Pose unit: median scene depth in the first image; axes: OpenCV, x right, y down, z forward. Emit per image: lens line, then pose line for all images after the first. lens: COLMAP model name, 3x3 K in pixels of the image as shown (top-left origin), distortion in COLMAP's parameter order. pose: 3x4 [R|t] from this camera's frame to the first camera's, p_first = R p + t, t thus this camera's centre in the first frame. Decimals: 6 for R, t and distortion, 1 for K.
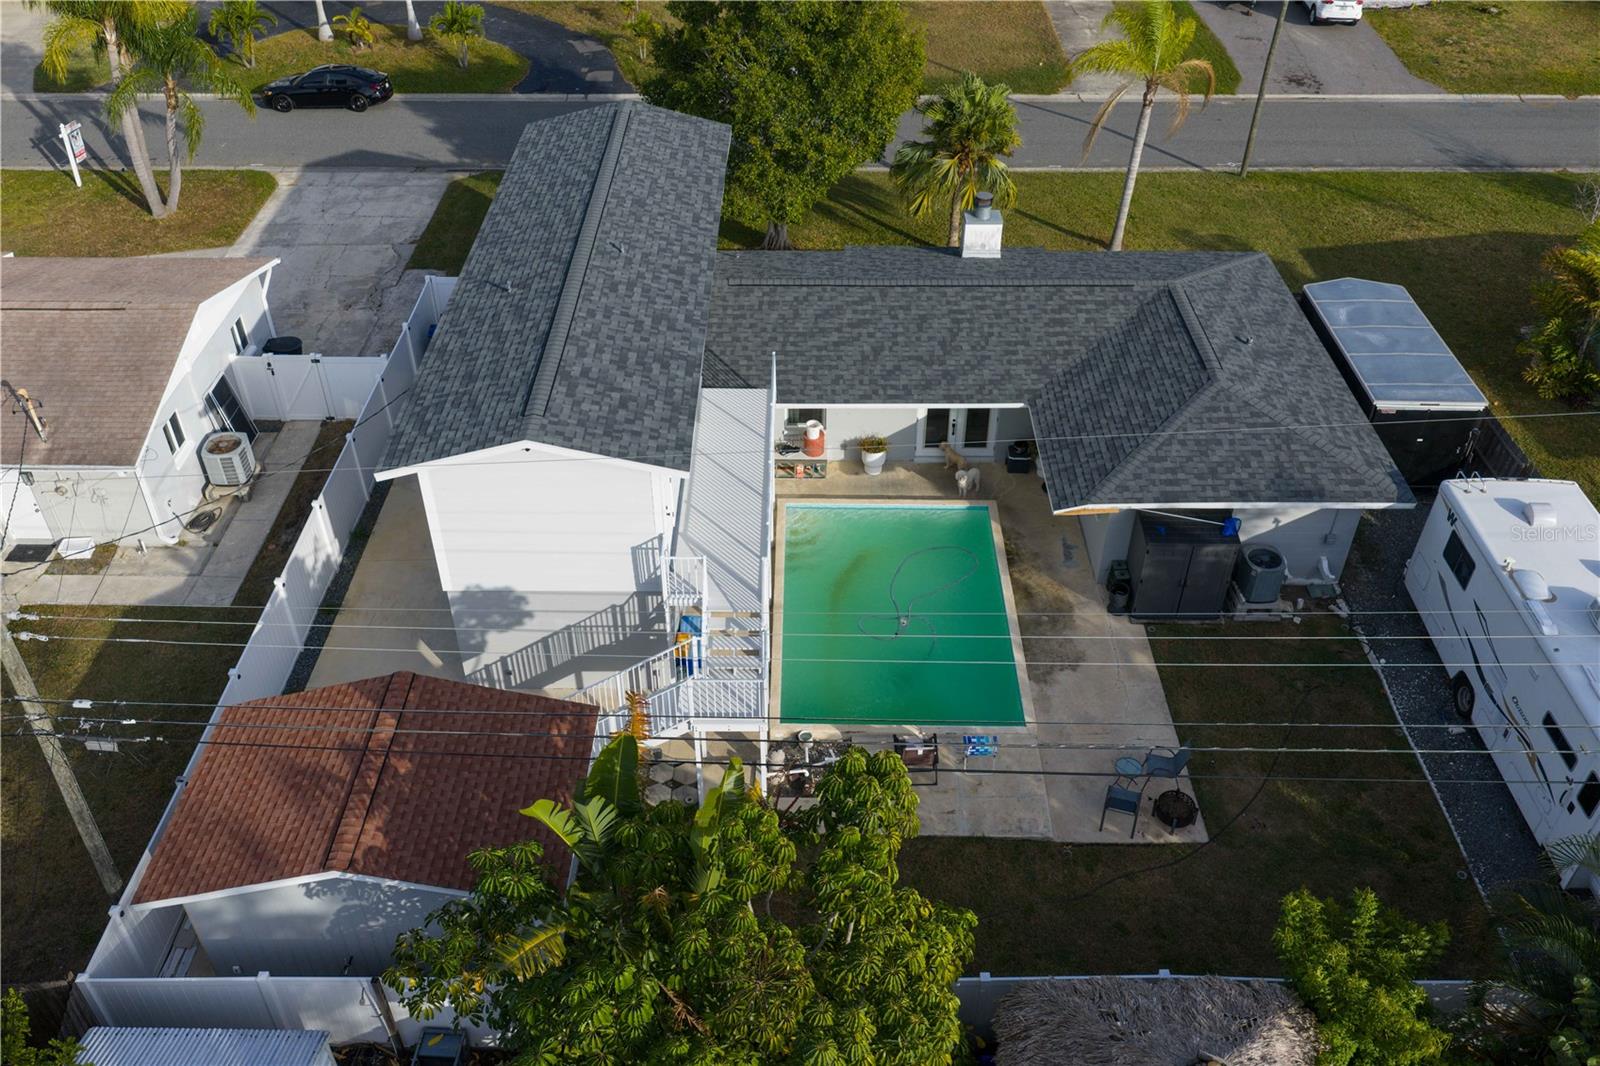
lens RADIAL K [[1329.3, 0, 800.0], [0, 1329.3, 533.0], [0, 0, 1]] dist [0.017731, -0.029409]
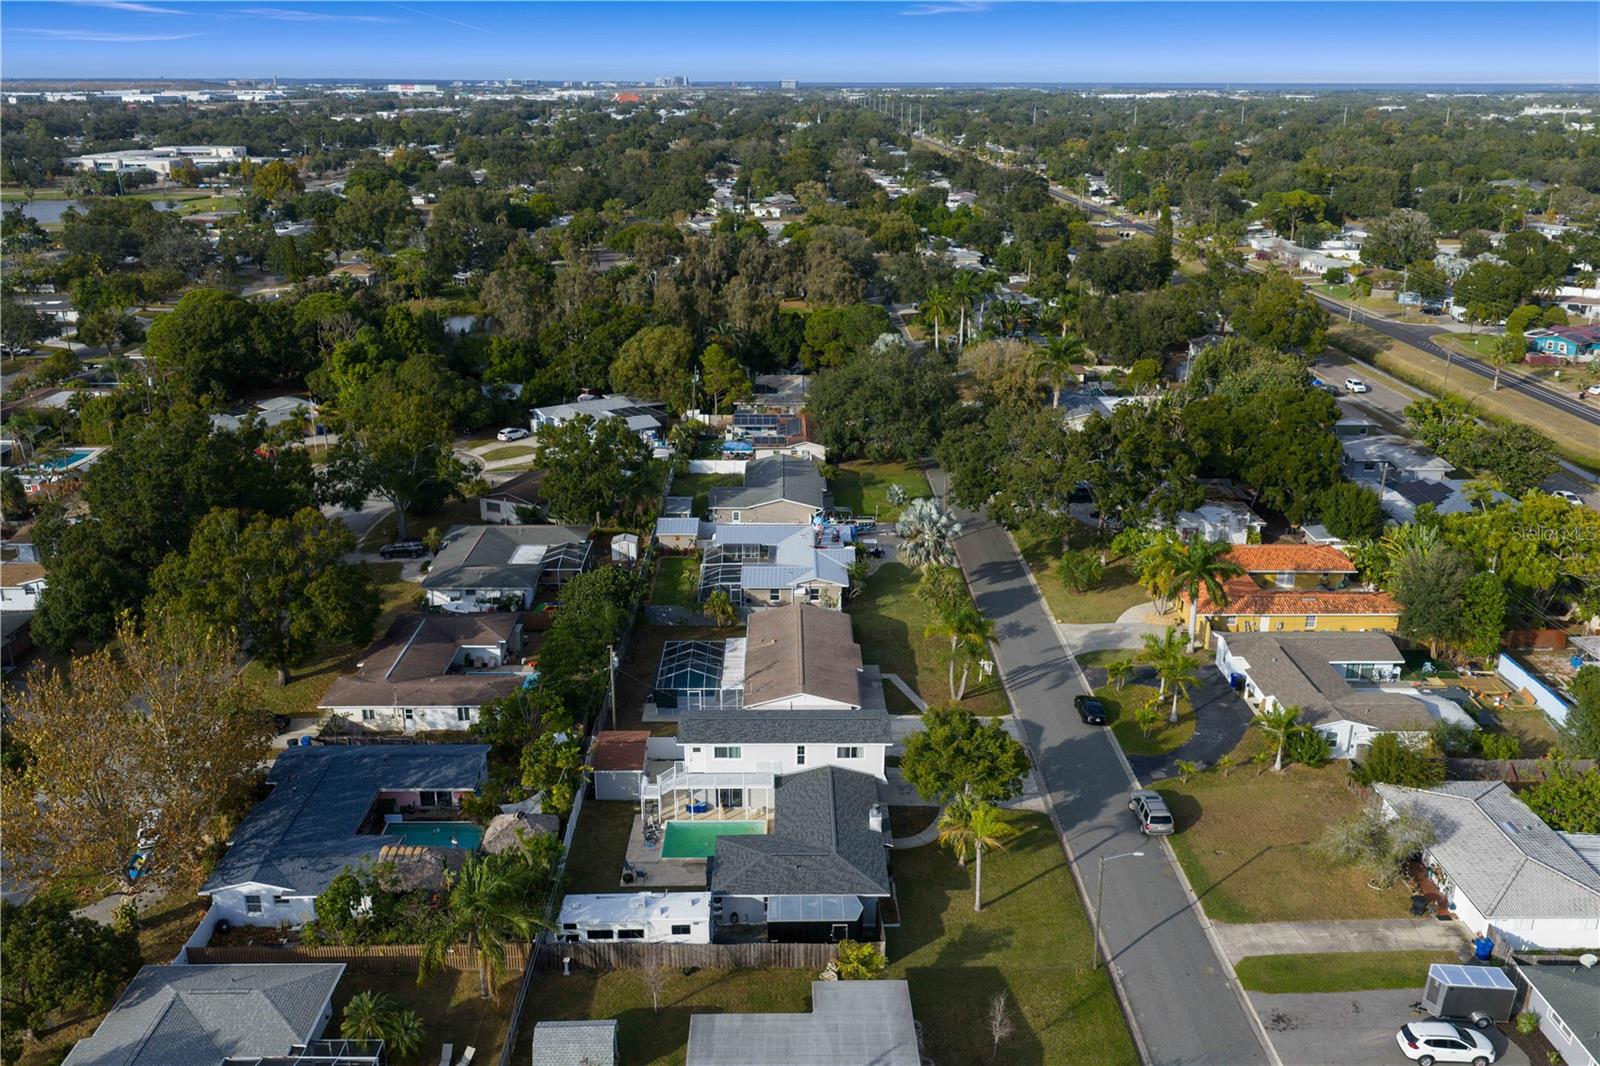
lens RADIAL K [[1324.8, 0, 800.0], [0, 1324.8, 533.0], [0, 0, 1]] dist [0.036858, -0.080714]
pose [[0.017597, 0.321492, -0.946749, 2.636644], [-0.621192, 0.745486, 0.241602, -1.288443], [0.783461, 0.583861, 0.212827, 0.014105]]
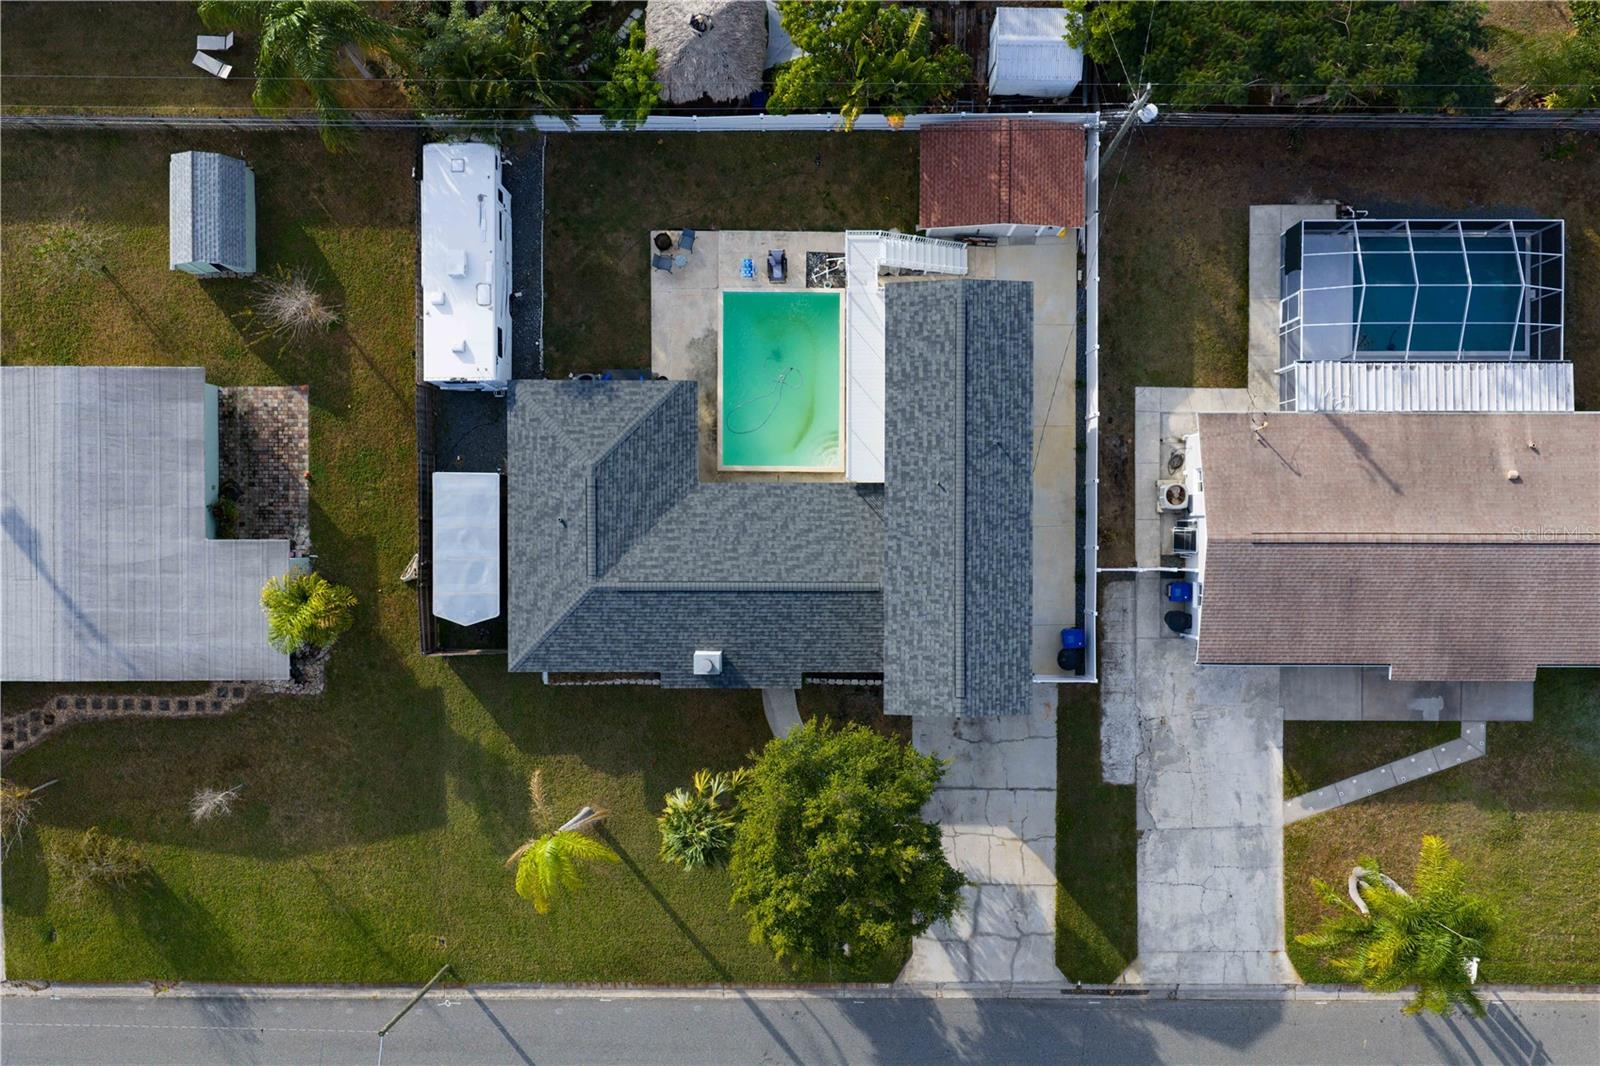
lens RADIAL K [[1329.3, 0, 800.0], [0, 1329.3, 533.0], [0, 0, 1]] dist [0.017731, -0.029409]
pose [[-0.999946, 0.003833, 0.009644, 0.023490], [0.005229, -0.616552, 0.787297, -1.400895], [0.008964, 0.787305, 0.616499, 0.001955]]
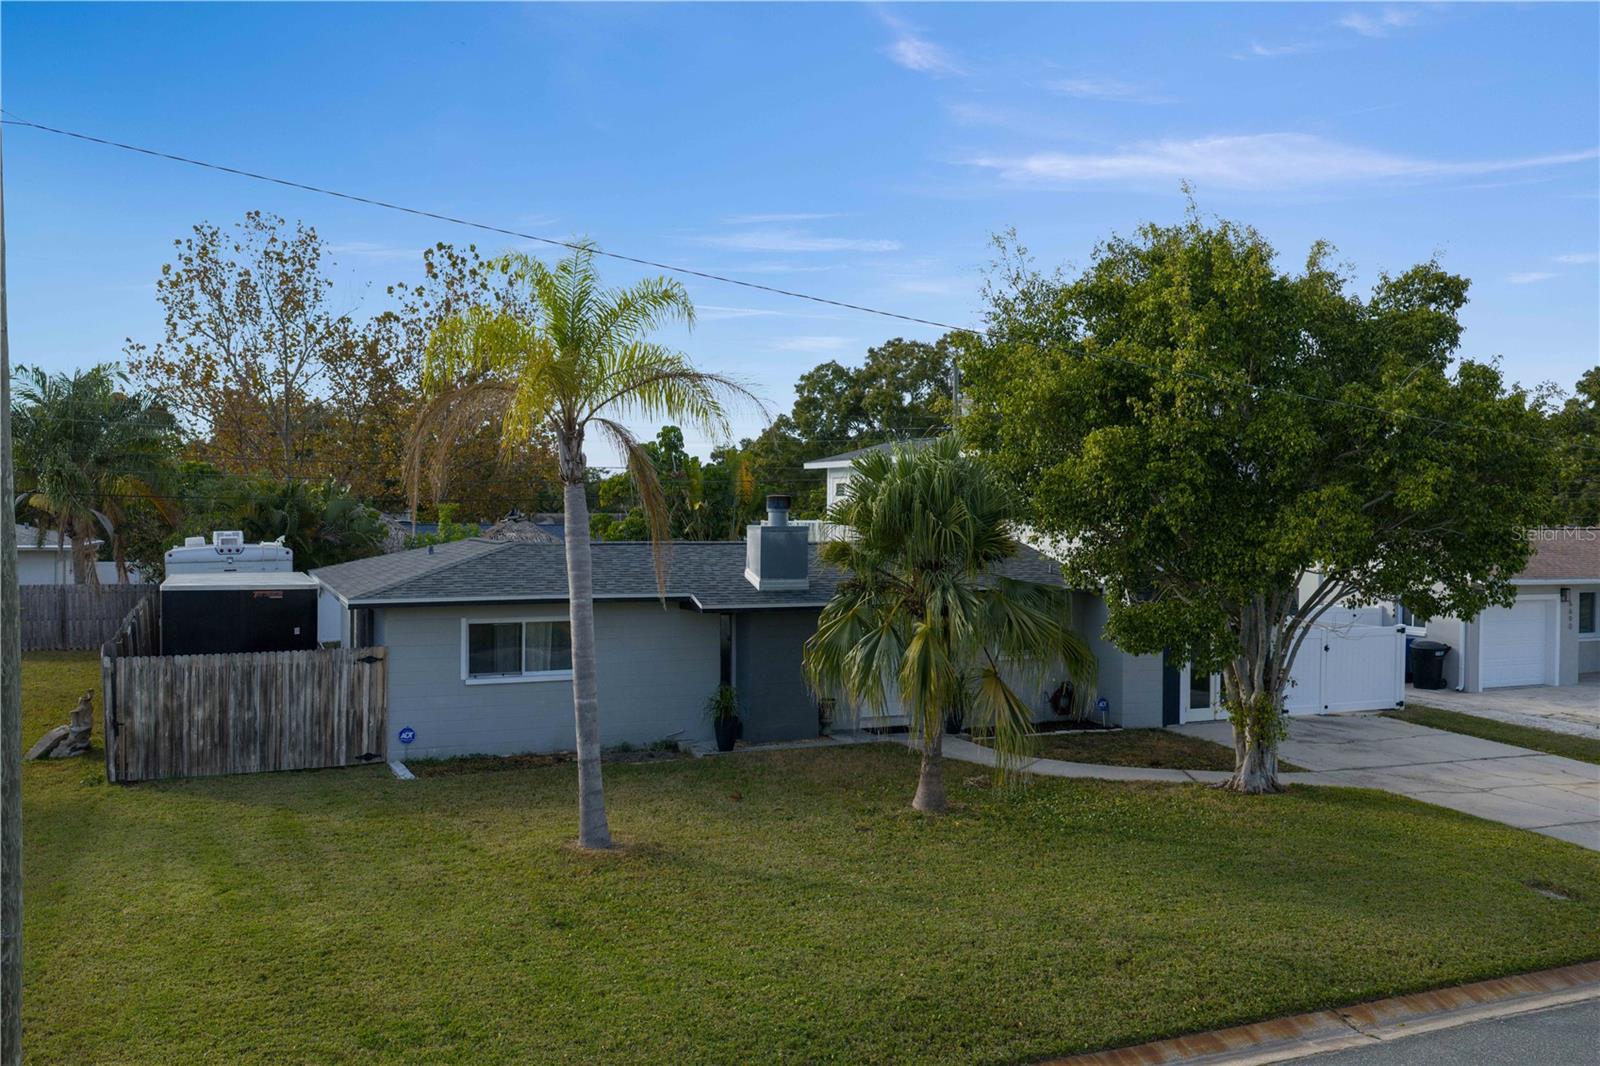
lens RADIAL K [[1324.8, 0, 800.0], [0, 1324.8, 533.0], [0, 0, 1]] dist [0.036858, -0.080714]
pose [[-0.917350, 0.001405, -0.398079, 0.451577], [-0.249052, 0.778089, 0.576672, -0.716144], [0.310551, 0.628153, -0.713430, 1.661745]]
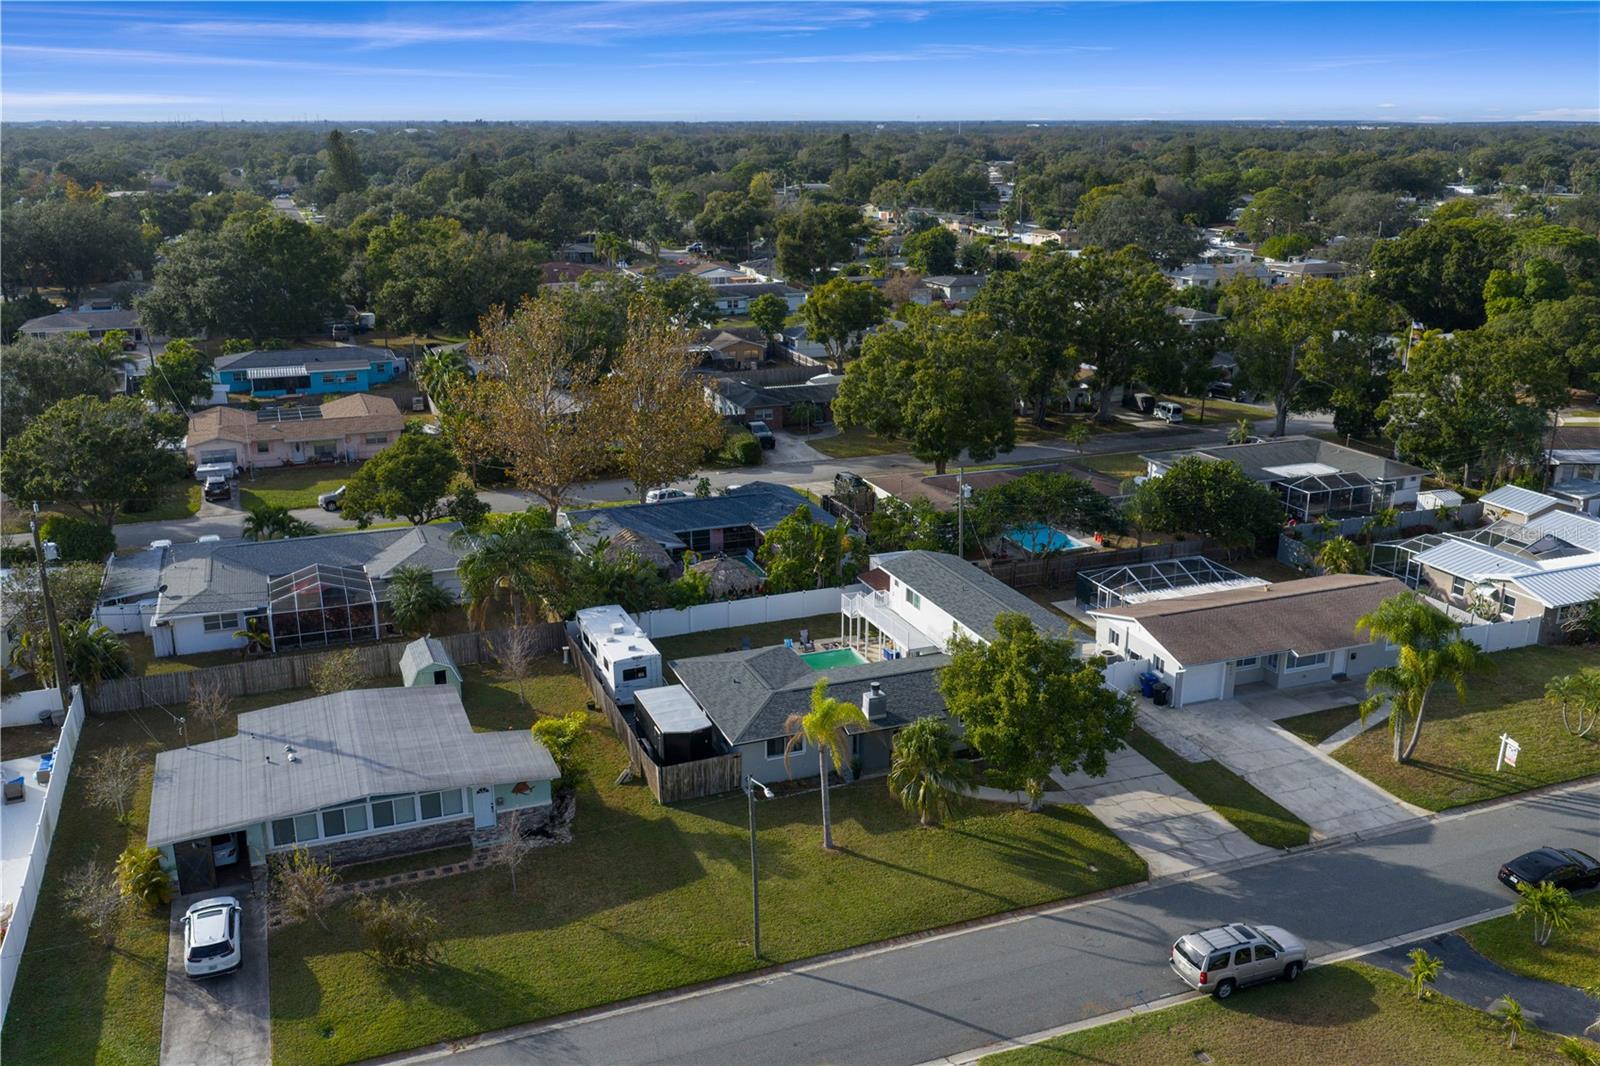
lens RADIAL K [[1357.2, 0, 800.0], [0, 1357.2, 533.0], [0, 0, 1]] dist [0.018659, -0.026228]
pose [[-0.929080, 0.106605, -0.354182, 0.995611], [-0.229374, 0.585147, 0.777811, -2.058029], [0.290167, 0.803889, -0.519196, 1.969335]]
